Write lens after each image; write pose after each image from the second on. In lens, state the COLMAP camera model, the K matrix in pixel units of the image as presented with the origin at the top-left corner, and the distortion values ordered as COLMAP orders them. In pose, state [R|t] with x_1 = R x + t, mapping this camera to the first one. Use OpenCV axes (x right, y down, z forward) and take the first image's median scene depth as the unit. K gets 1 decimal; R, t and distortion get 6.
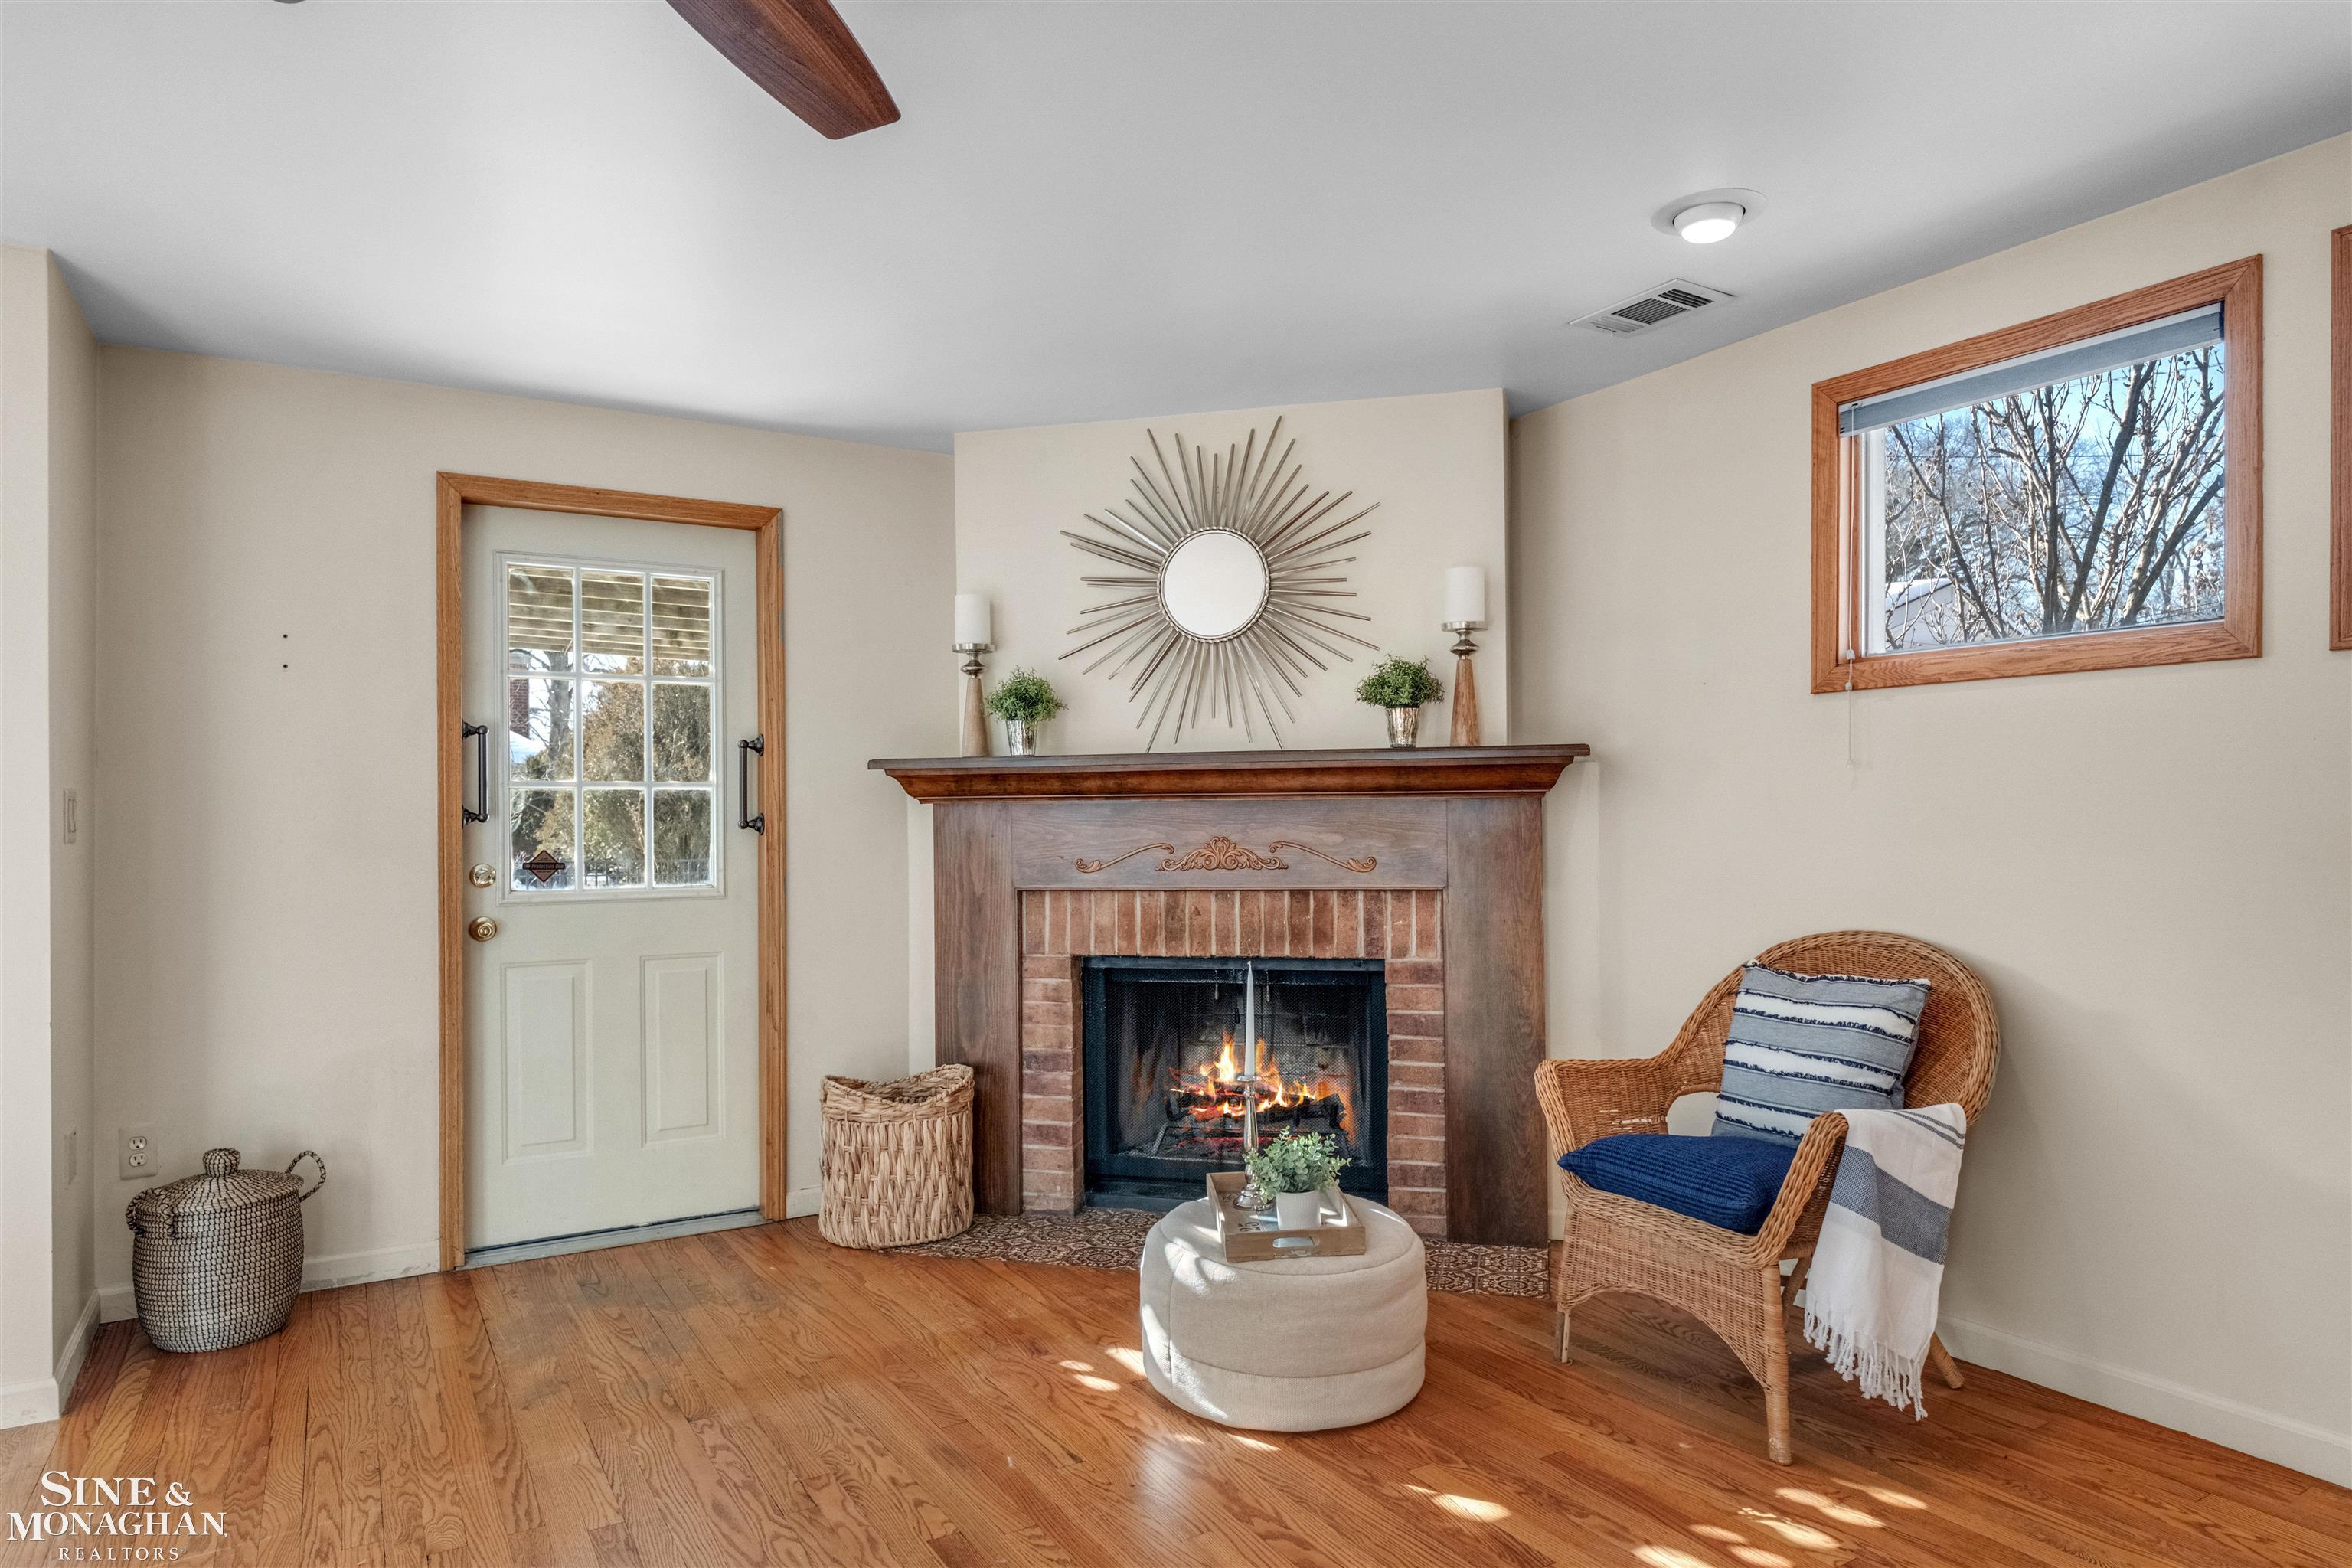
lens RADIAL K [[1384.9, 0, 1154.3], [0, 1384.9, 819.2], [0, 0, 1]] dist [-0.006385, -0.000531]
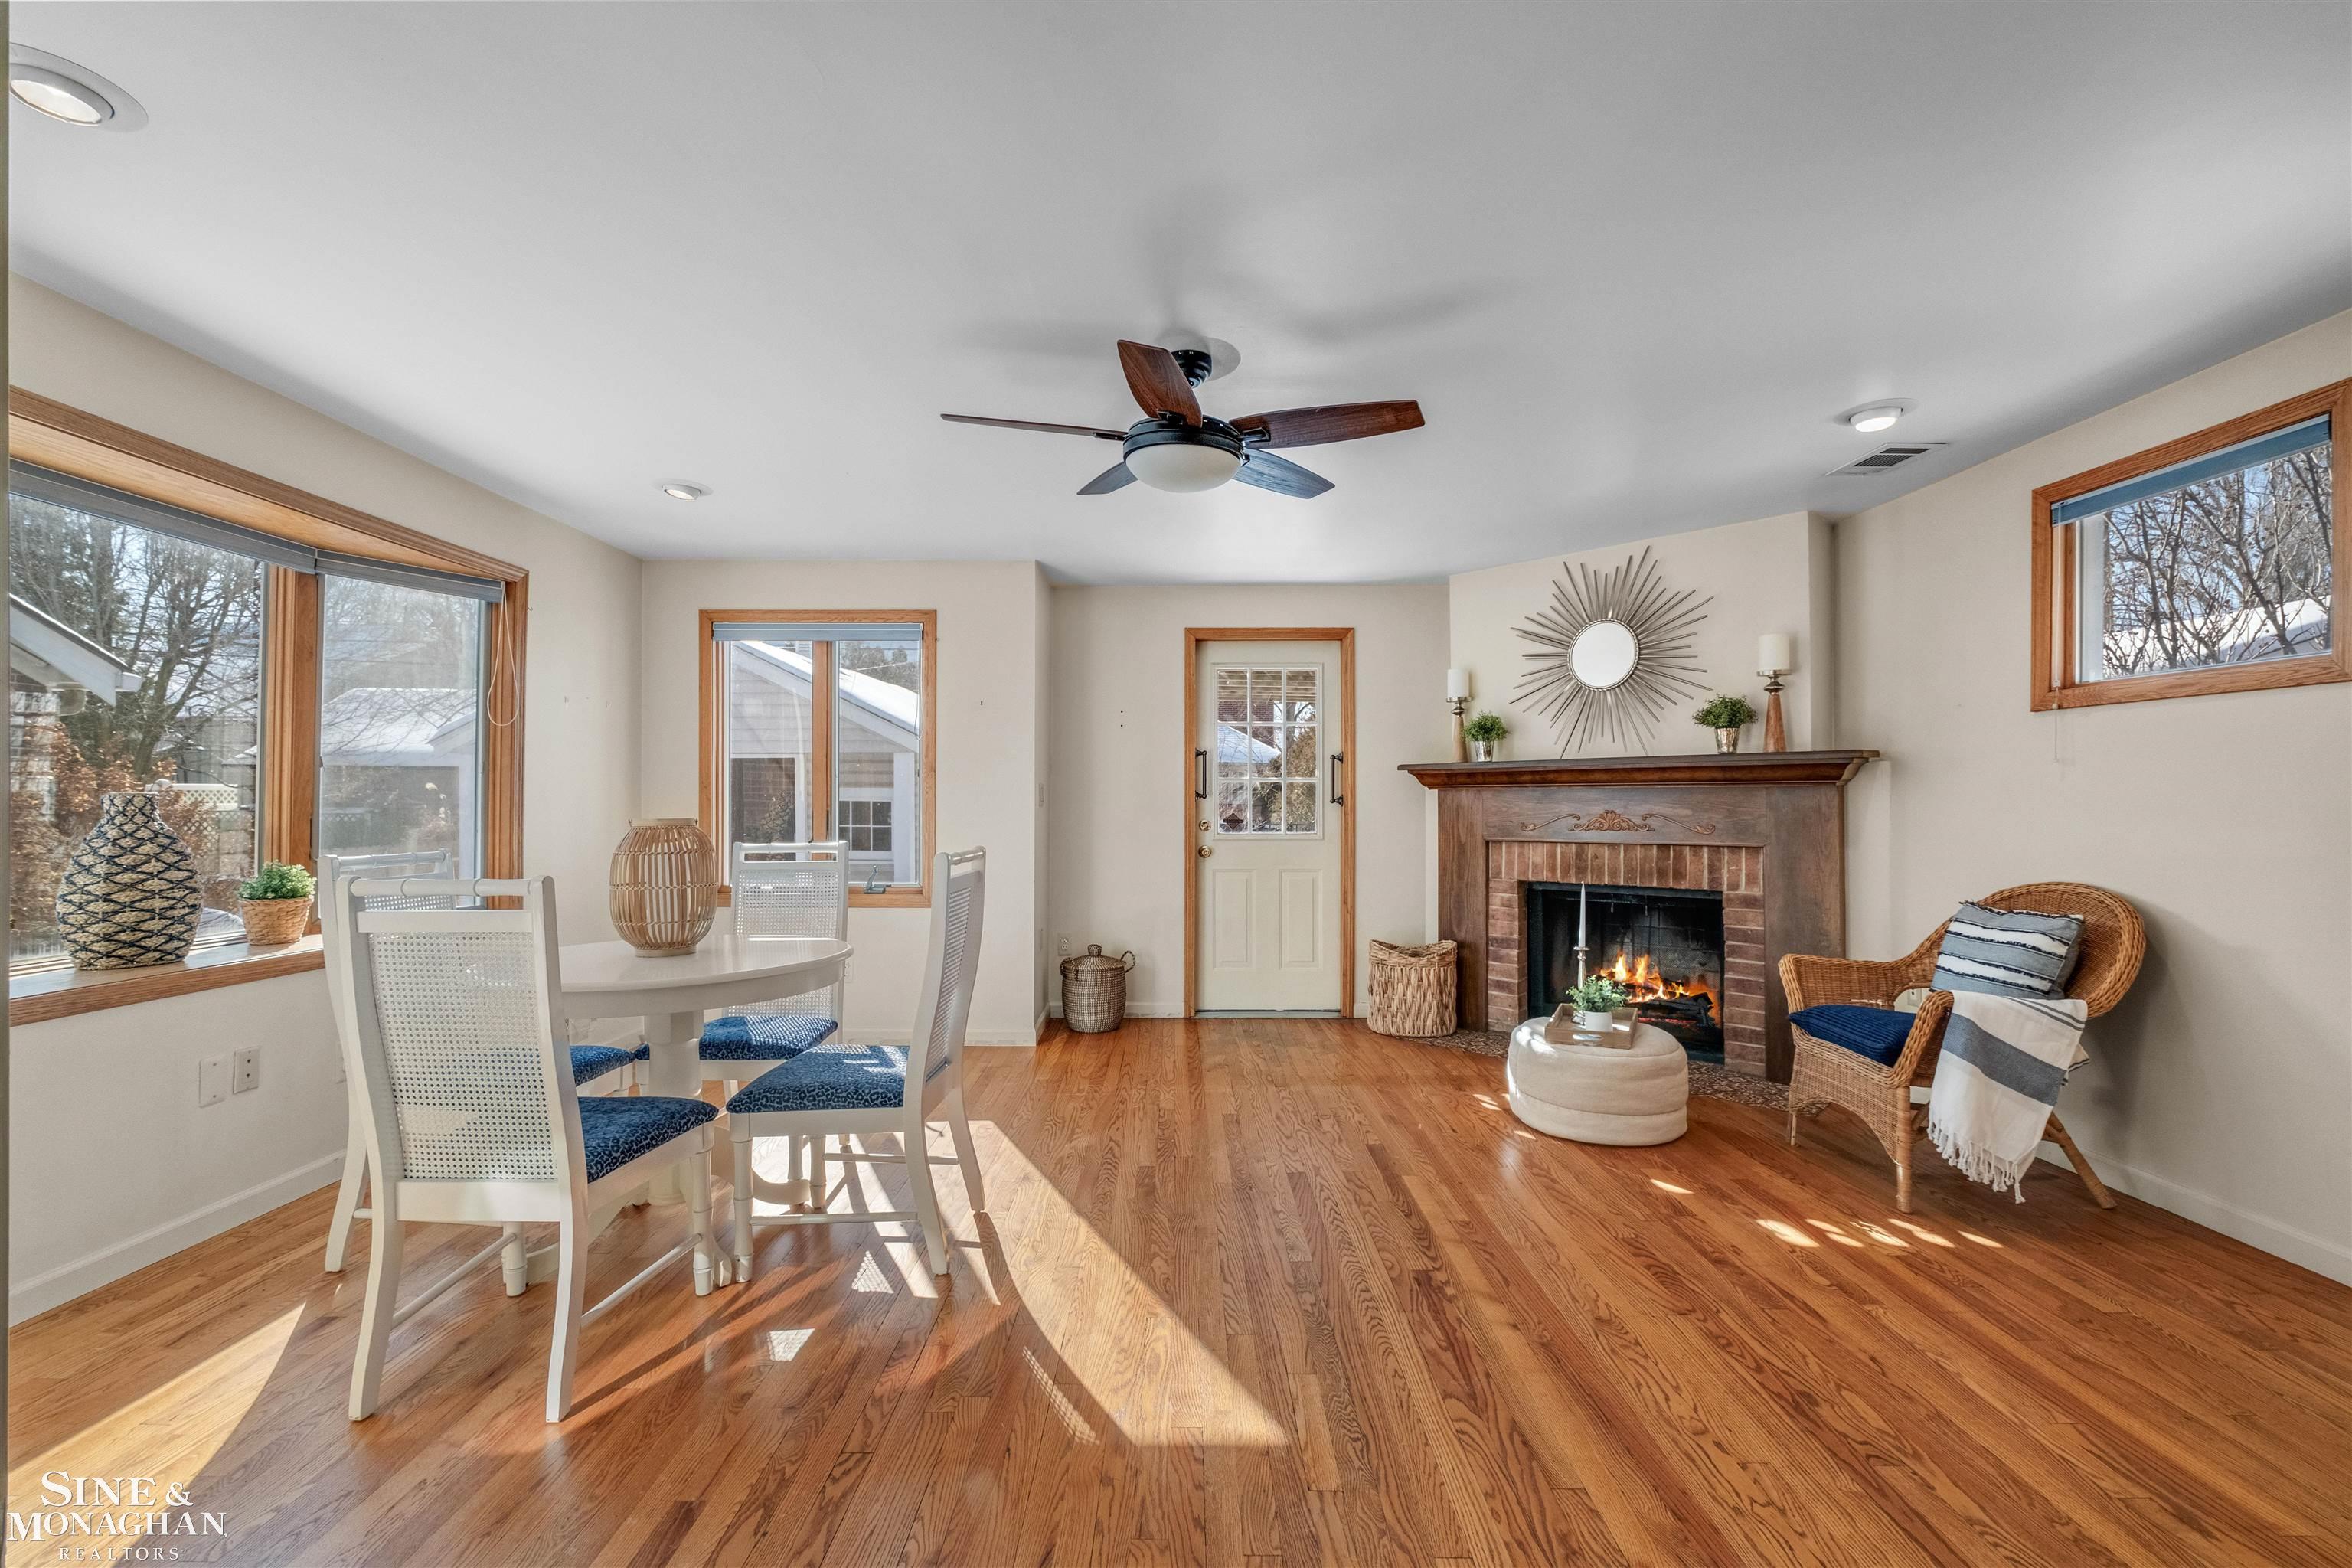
lens RADIAL K [[972.7, 0, 1161.6], [0, 972.7, 792.0], [0, 0, 1]] dist [-0.003701, -0.000283]
pose [[0.855118, 0.002331, -0.518428, 0.194805], [-0.005889, 0.999969, -0.005217, 0.000417], [0.518400, 0.007514, 0.855105, -0.244631]]
